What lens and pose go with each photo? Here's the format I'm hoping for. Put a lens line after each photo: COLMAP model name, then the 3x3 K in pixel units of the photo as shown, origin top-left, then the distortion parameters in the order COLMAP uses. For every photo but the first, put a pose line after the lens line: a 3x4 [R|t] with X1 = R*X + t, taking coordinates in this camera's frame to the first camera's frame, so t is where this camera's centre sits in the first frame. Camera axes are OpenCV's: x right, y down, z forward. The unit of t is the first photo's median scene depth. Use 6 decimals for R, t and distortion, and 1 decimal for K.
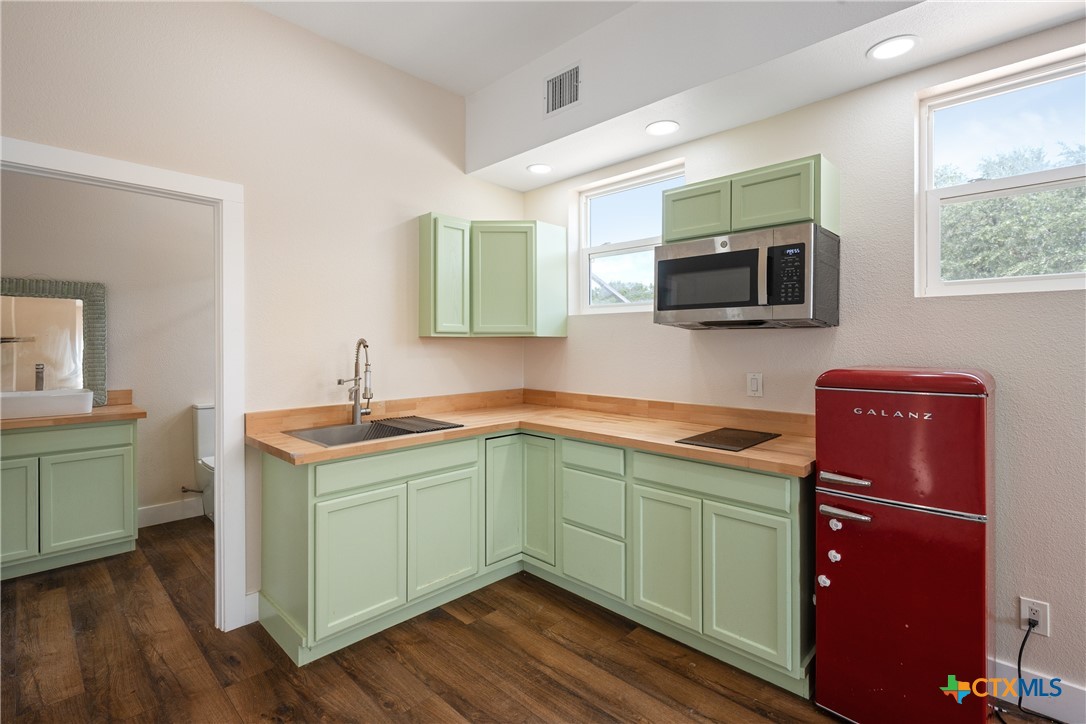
lens RADIAL K [[503.2, 0, 546.7], [0, 503.2, 348.1], [0, 0, 1]] dist [-0.000573, 0.000041]
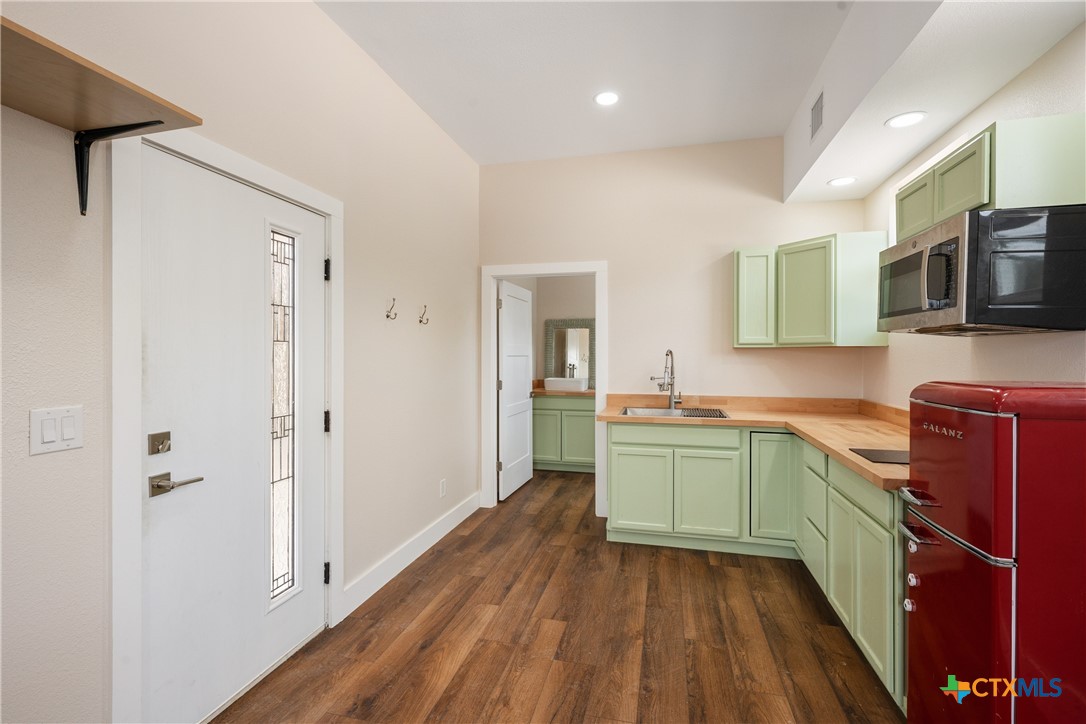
lens RADIAL K [[500.2, 0, 543.0], [0, 500.2, 362.0], [0, 0, 1]] dist [-0.000293, 0.000030]
pose [[0.500416, 0.014204, -0.865669, 0.663964], [-0.007809, 0.999899, 0.011892, 0.002405], [0.865750, 0.000809, 0.500476, -0.036886]]
